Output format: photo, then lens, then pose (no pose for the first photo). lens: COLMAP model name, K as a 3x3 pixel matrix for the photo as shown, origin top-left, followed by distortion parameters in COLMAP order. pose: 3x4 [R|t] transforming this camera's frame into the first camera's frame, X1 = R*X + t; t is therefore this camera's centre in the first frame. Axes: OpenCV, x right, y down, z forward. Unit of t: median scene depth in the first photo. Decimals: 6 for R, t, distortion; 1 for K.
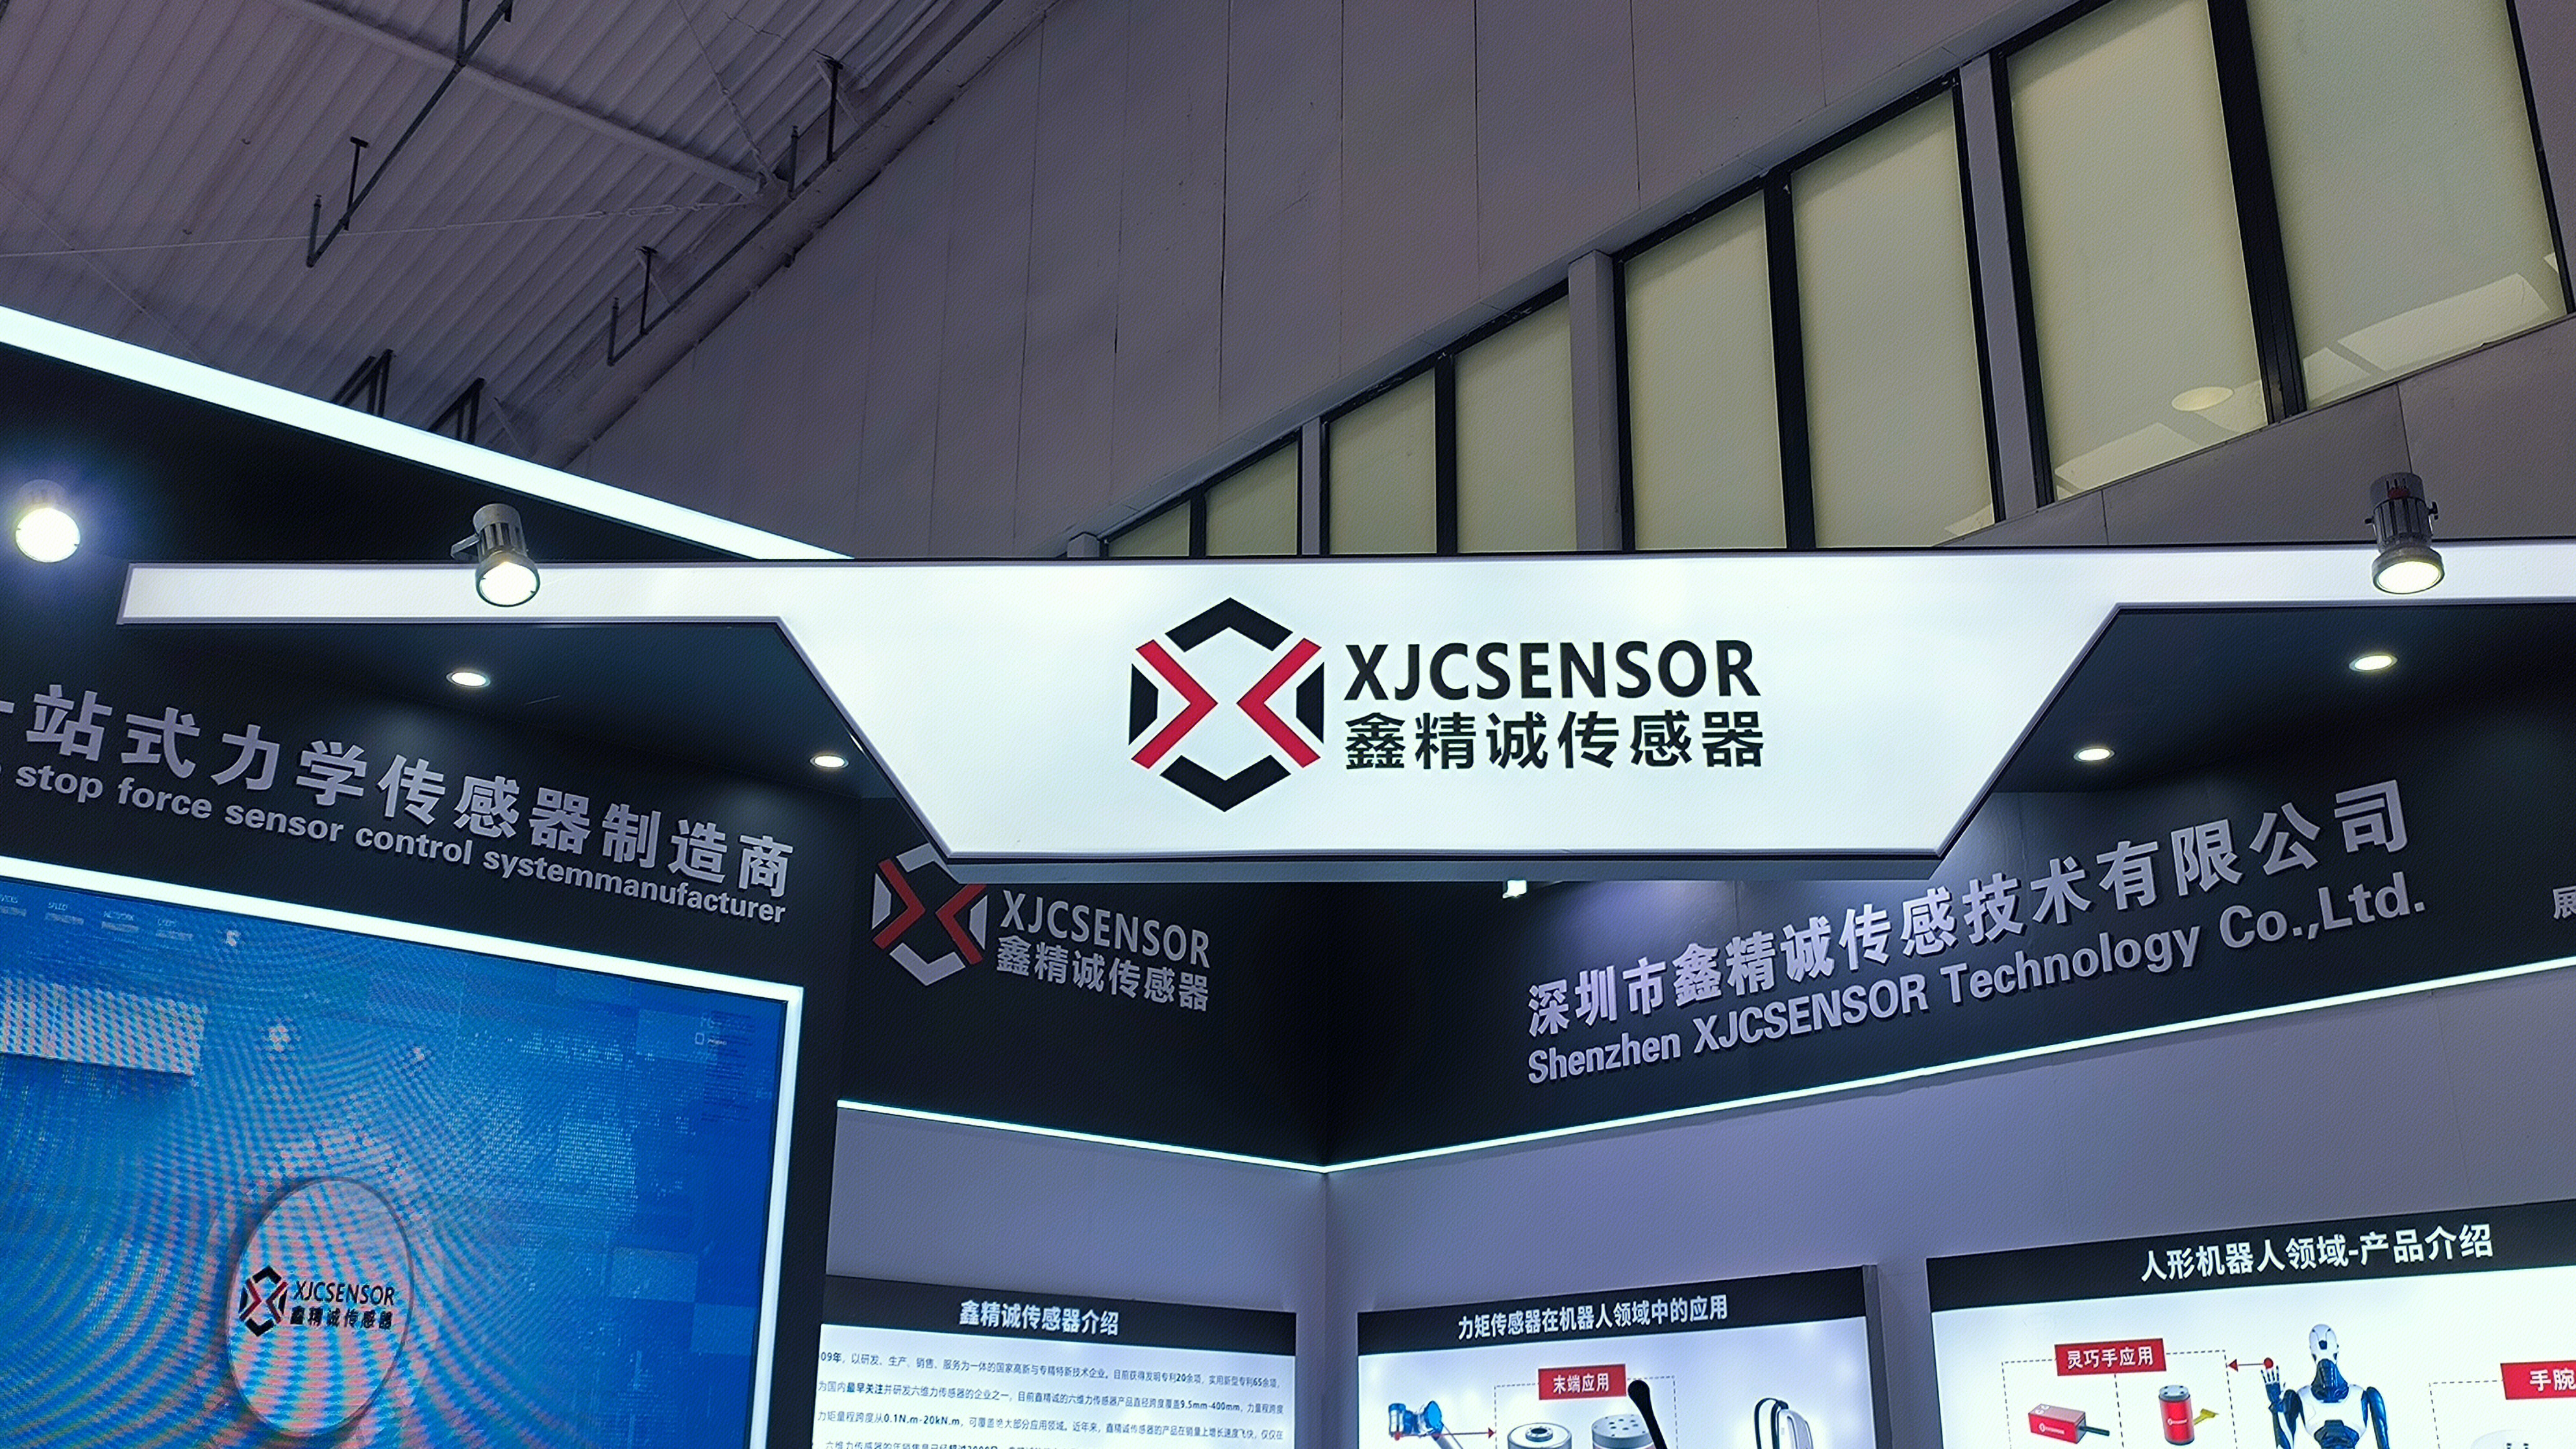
lens RADIAL K [[2209.7, 0, 1293.2], [0, 2209.7, 713.6], [0, 0, 1]] dist [0.012336, 0.006341]
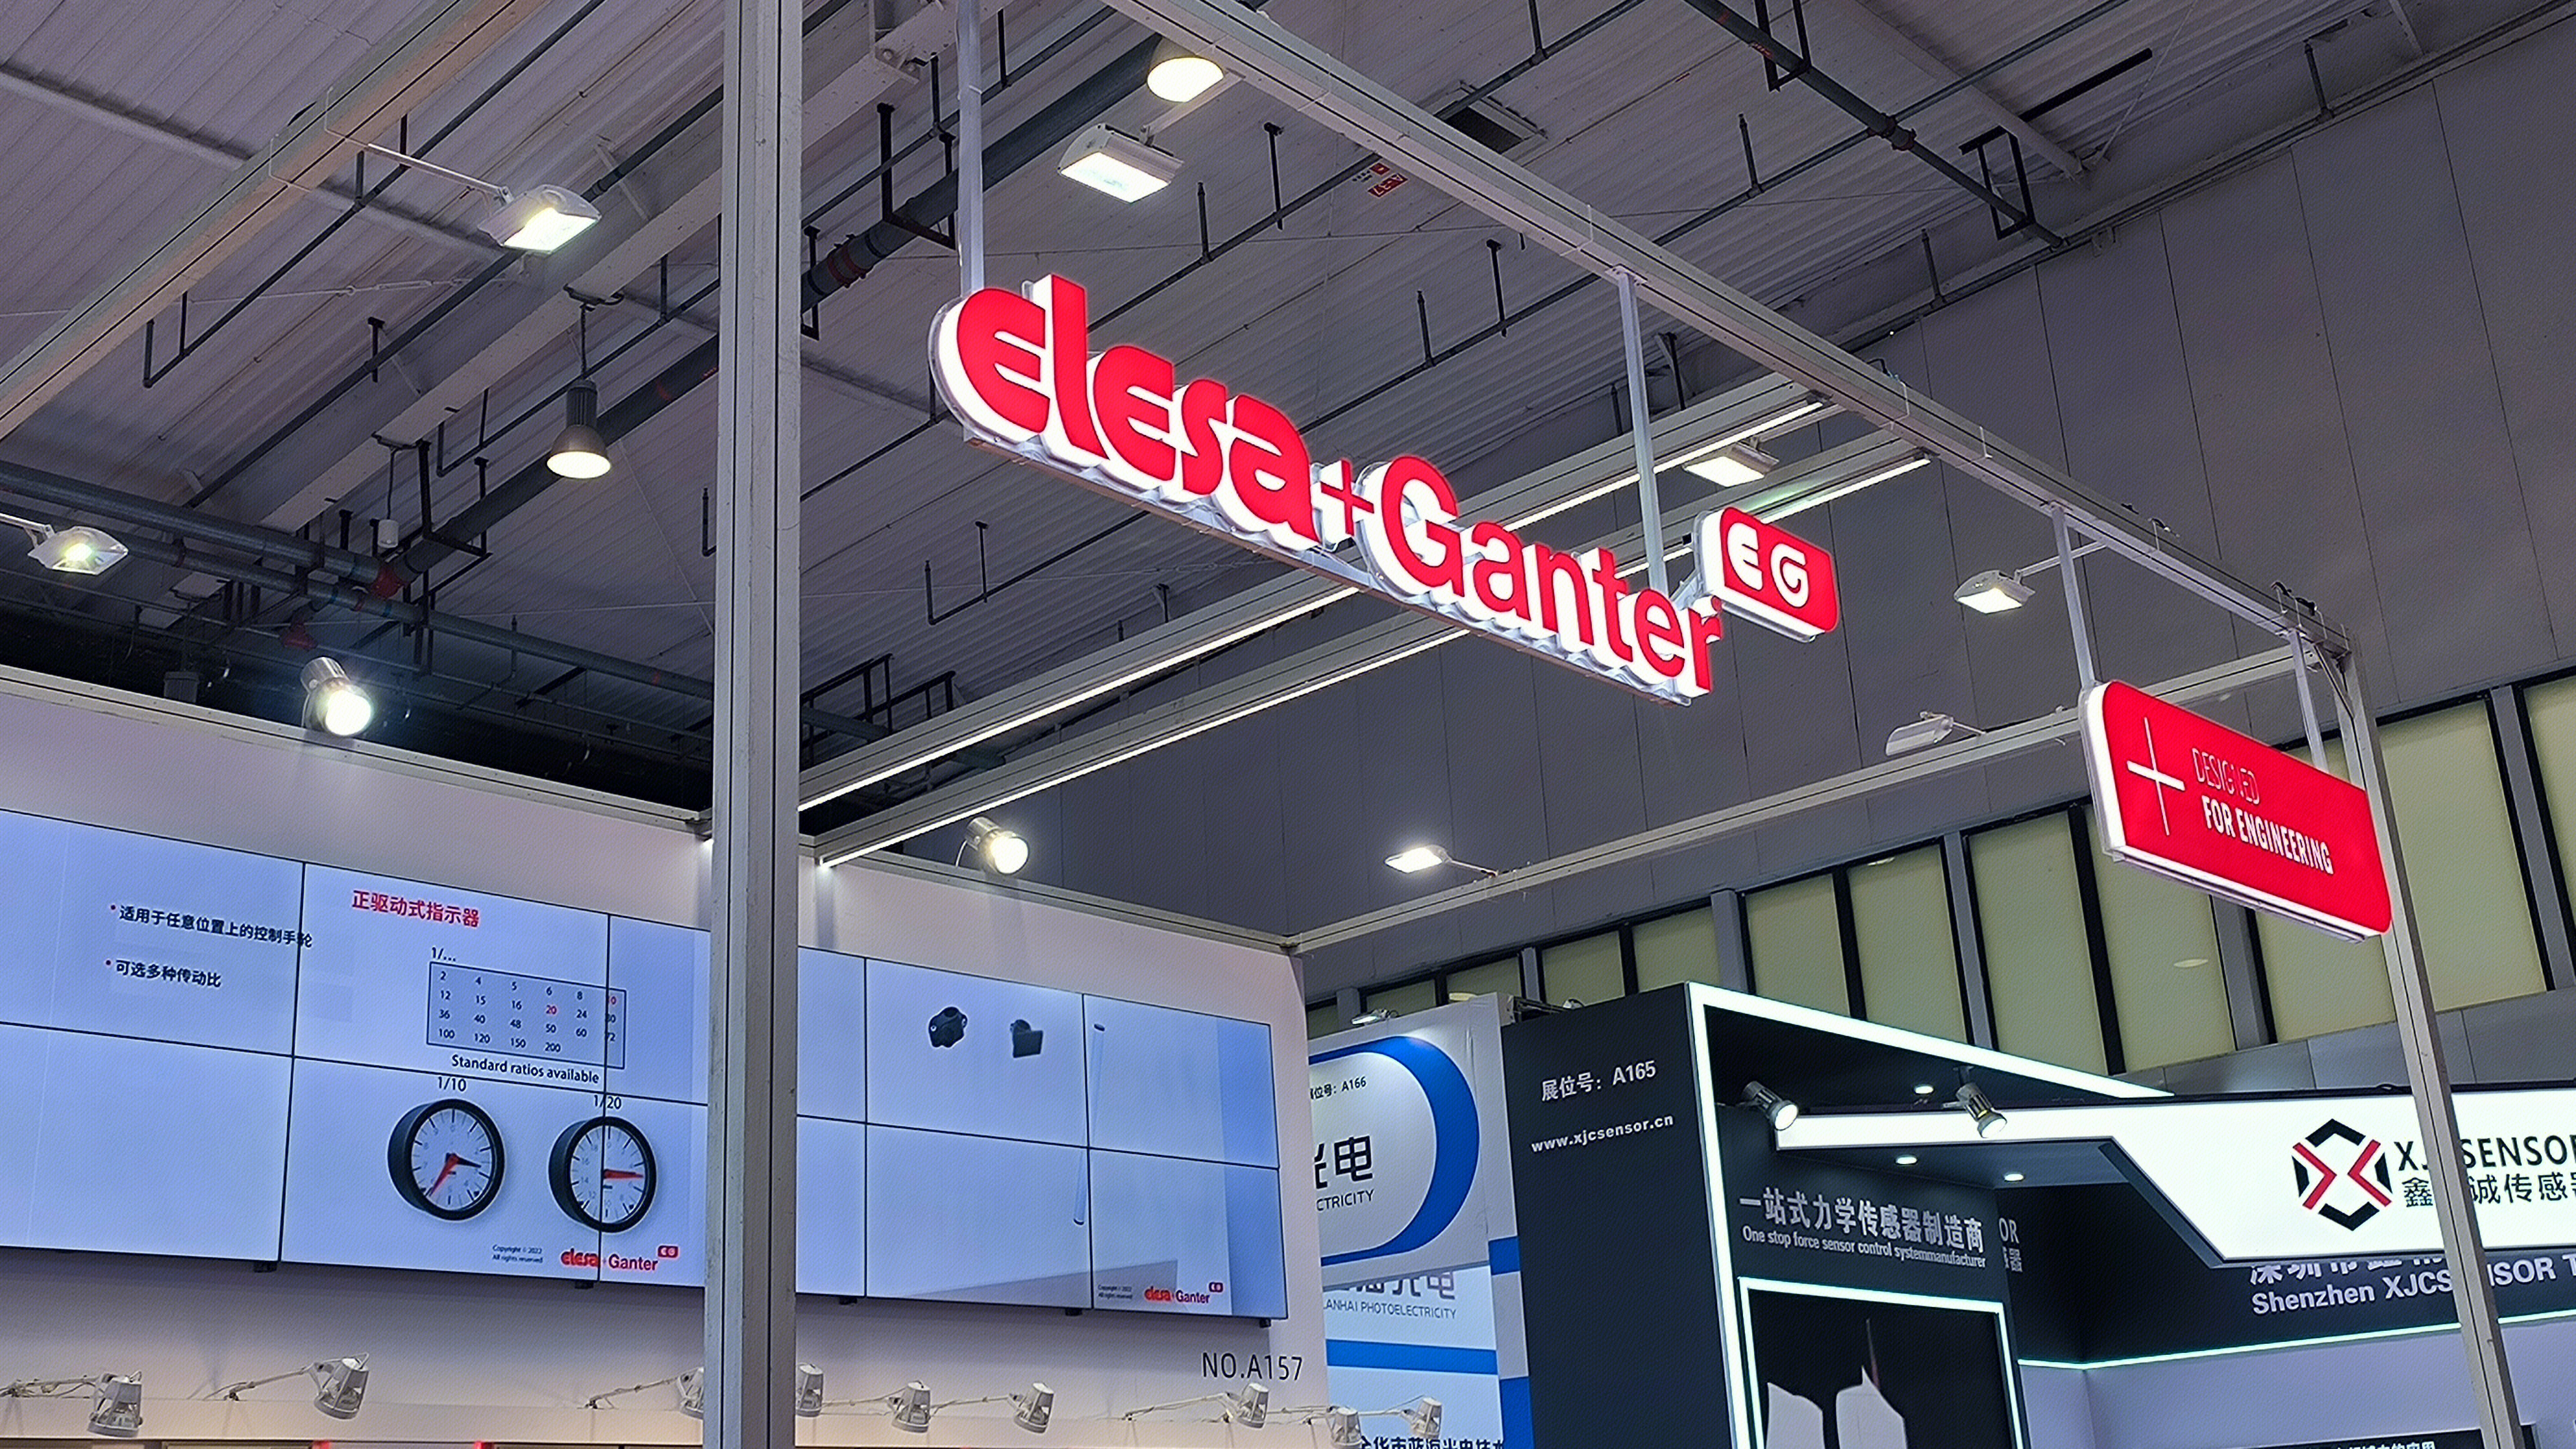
lens RADIAL K [[2524.3, 0, 1283.4], [0, 2524.3, 738.7], [0, 0, 1]] dist [-0.002844, 0.000000]
pose [[0.992005, -0.020056, 0.124591, -1.257467], [0.018918, 0.999768, 0.010308, -0.440878], [-0.124769, -0.007869, 0.992155, -1.149264]]
